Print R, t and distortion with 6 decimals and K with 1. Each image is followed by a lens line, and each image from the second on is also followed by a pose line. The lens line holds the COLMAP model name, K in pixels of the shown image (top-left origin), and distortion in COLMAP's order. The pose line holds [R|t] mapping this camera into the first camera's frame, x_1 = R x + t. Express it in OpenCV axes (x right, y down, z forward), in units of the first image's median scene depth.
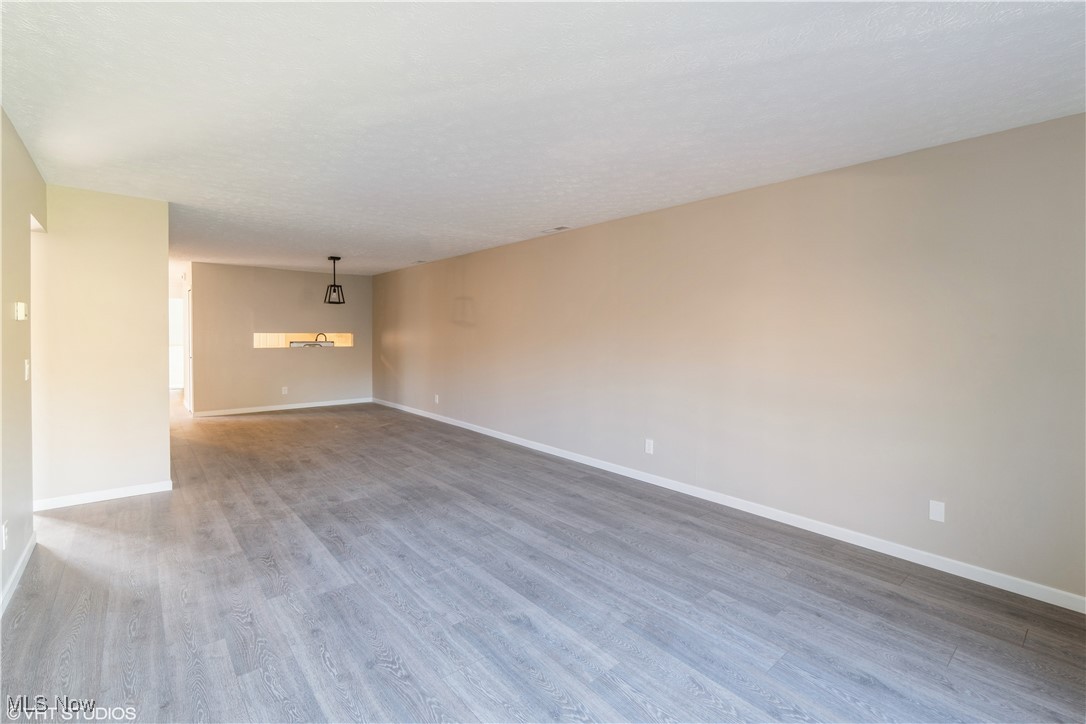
lens RADIAL K [[479.8, 0, 541.3], [0, 479.8, 359.0], [0, 0, 1]] dist [-0.004150, 0.000407]
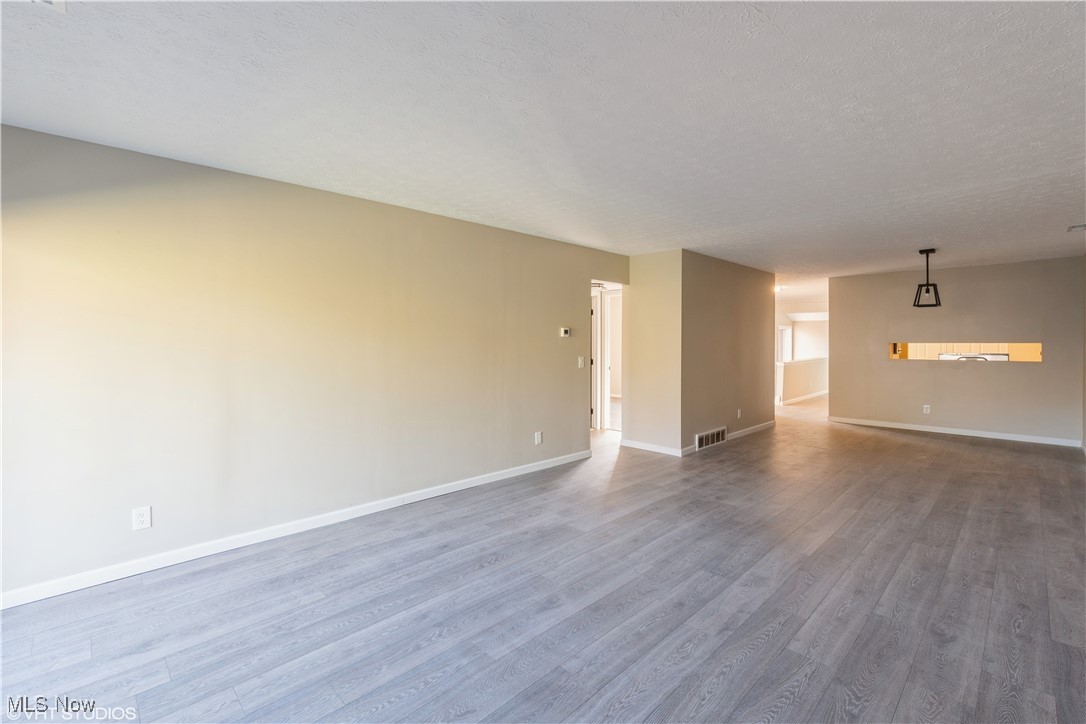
lens RADIAL K [[479.8, 0, 526.7], [0, 479.8, 340.9], [0, 0, 1]] dist [-0.004150, 0.000407]
pose [[0.062478, -0.006037, -0.998028, 0.772451], [-0.055164, 0.998432, -0.009493, -0.026390], [0.996521, 0.055648, 0.062047, 0.623511]]
